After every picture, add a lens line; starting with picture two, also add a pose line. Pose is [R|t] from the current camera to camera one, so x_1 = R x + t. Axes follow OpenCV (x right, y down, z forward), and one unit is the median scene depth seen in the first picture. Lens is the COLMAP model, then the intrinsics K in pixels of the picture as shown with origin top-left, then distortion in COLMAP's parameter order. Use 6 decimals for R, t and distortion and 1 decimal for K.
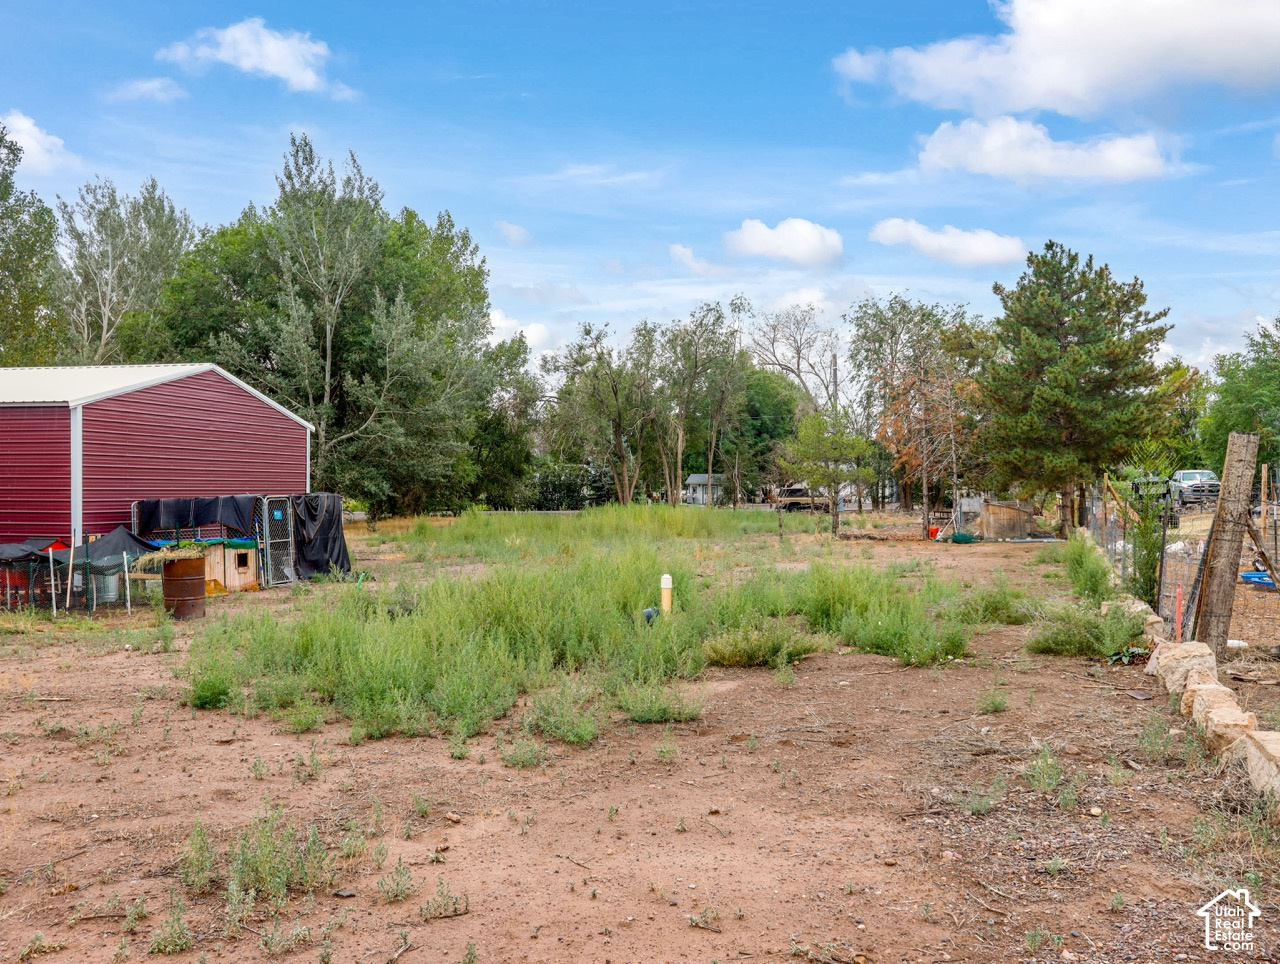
lens RADIAL K [[1042.3, 0, 640.0], [0, 1042.3, 482.0], [0, 0, 1]] dist [-0.000078, -0.000068]
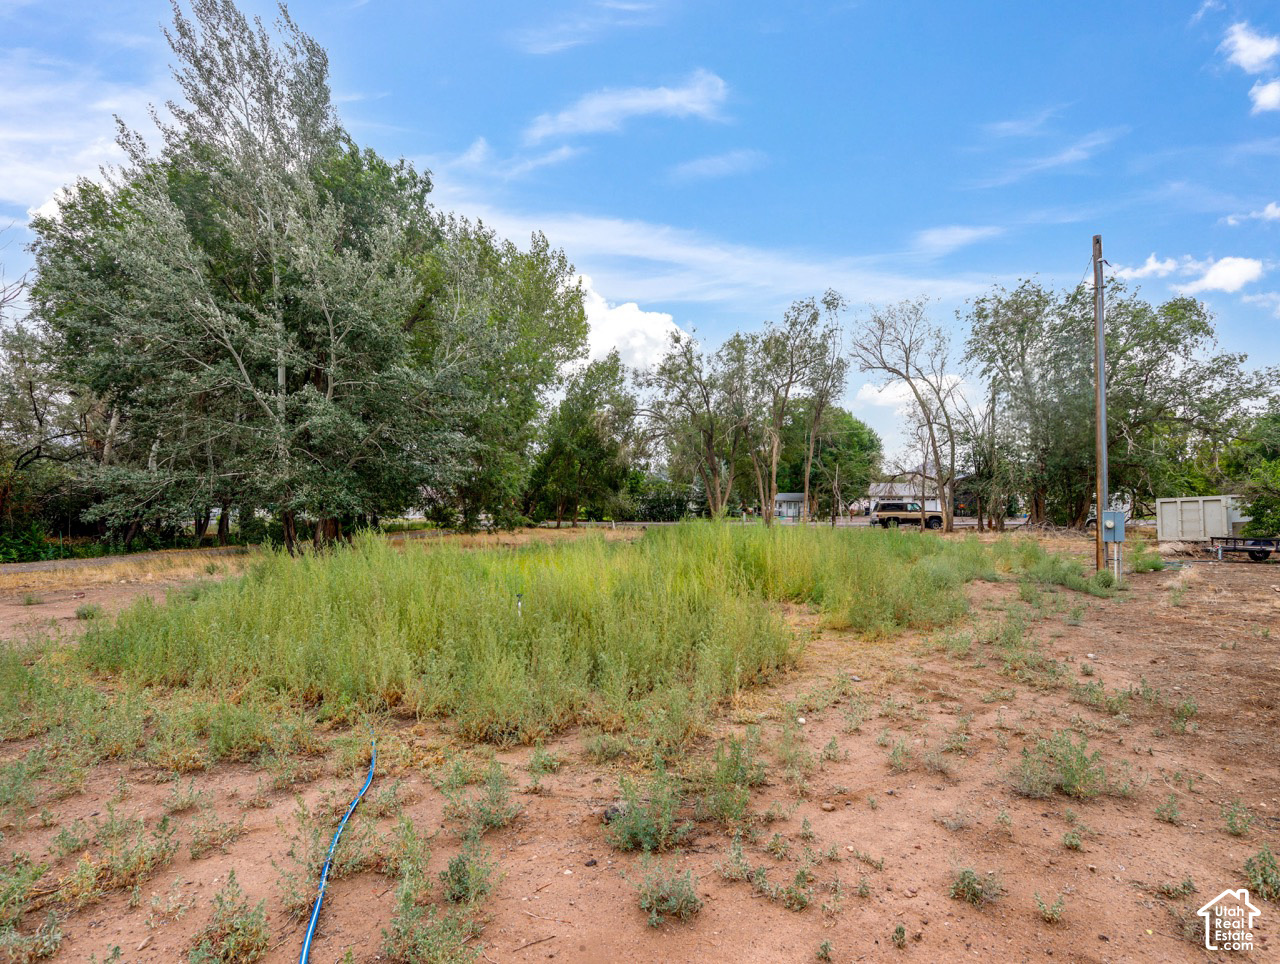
lens RADIAL K [[673.2, 0, 640.0], [0, 673.2, 482.0], [0, 0, 1]] dist [-0.009834, 0.000340]
pose [[0.989054, -0.000283, -0.147551, 0.007224], [-0.003835, 0.999611, -0.027623, 0.005098], [0.147501, 0.027886, 0.988669, 0.356748]]
